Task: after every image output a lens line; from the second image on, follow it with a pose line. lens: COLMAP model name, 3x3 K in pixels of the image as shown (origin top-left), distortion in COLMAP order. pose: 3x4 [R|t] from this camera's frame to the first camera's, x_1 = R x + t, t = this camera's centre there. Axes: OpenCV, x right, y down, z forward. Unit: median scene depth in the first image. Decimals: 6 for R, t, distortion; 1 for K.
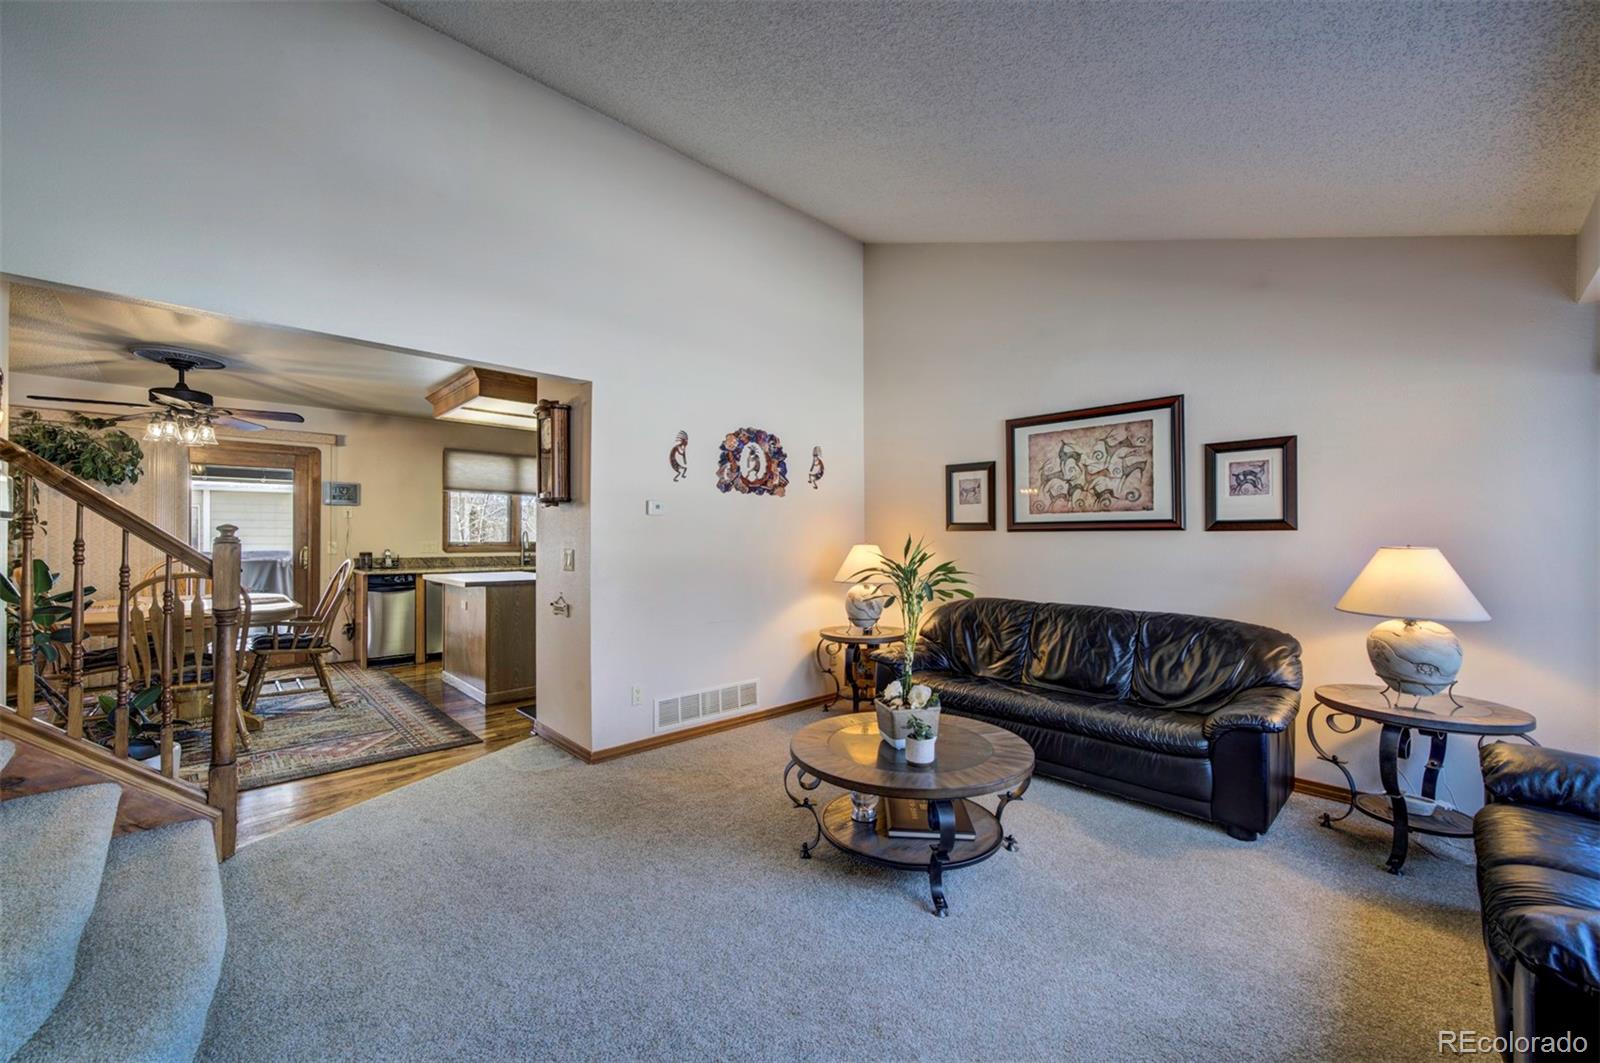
lens RADIAL K [[629.5, 0, 800.7], [0, 629.5, 534.9], [0, 0, 1]] dist [0.000050, 0.000001]
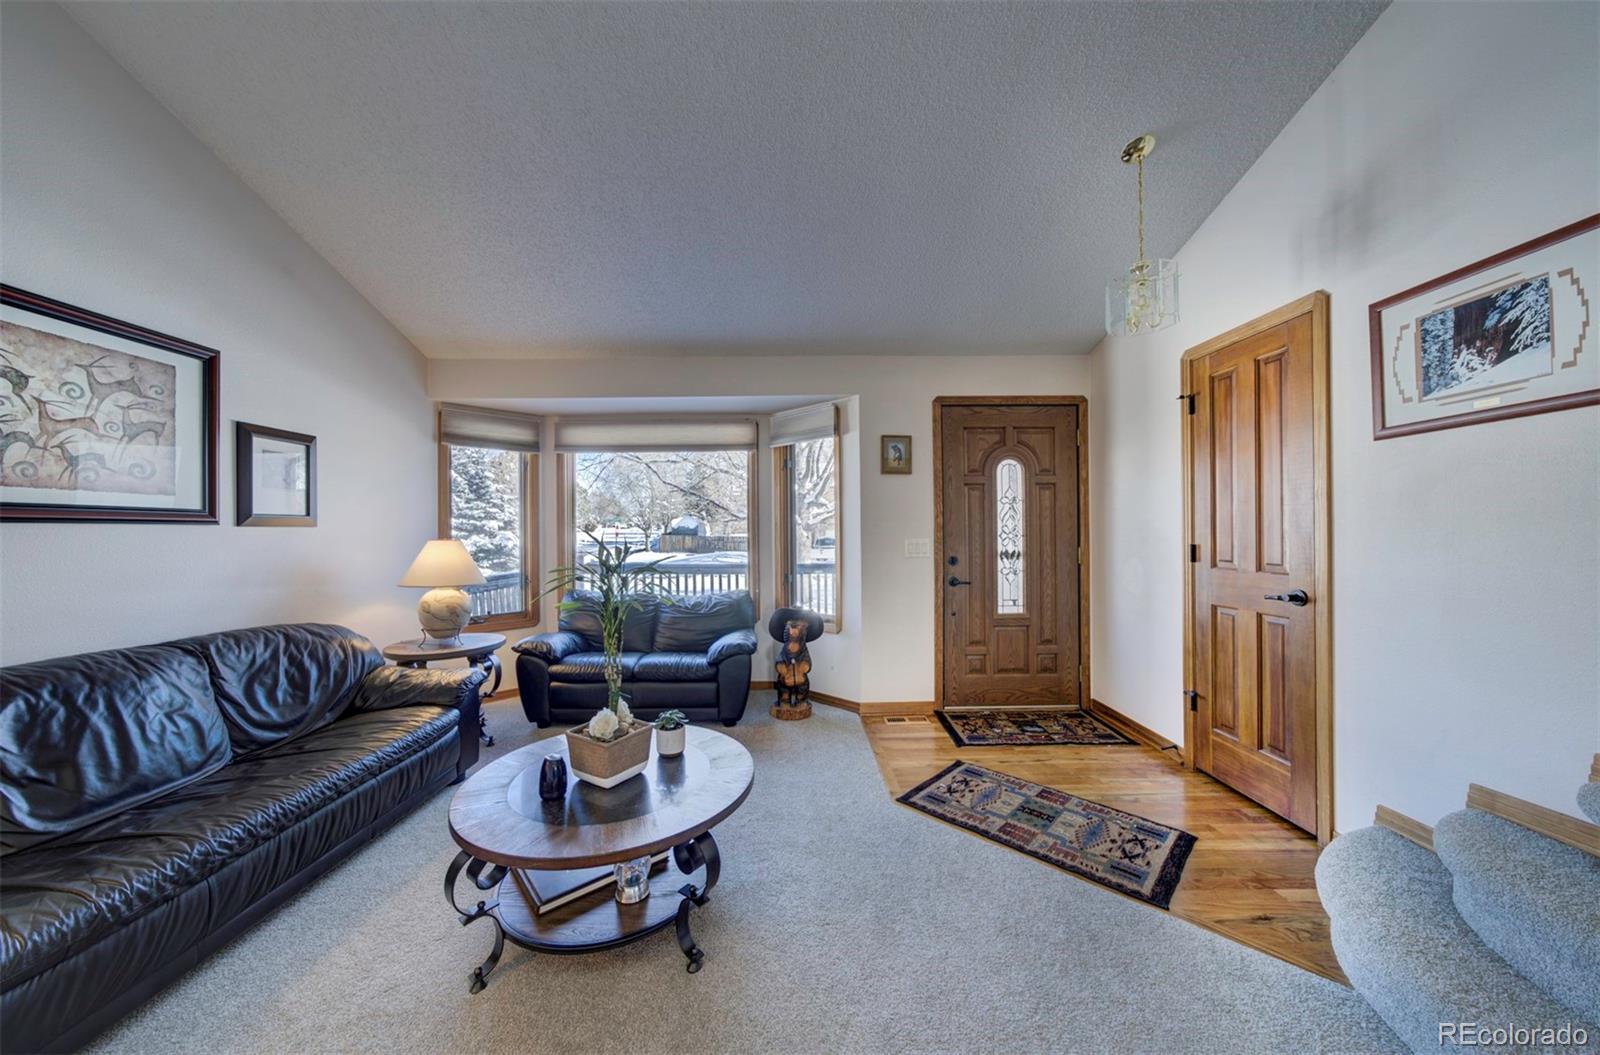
lens RADIAL K [[552.0, 0, 799.6], [0, 552.0, 524.9], [0, 0, 1]] dist [0.000211, 0.000011]
pose [[-0.717569, -0.000008, 0.696488, -0.372769], [-0.009908, 0.999899, -0.010197, -0.006158], [-0.696417, -0.014218, -0.717496, 0.949857]]
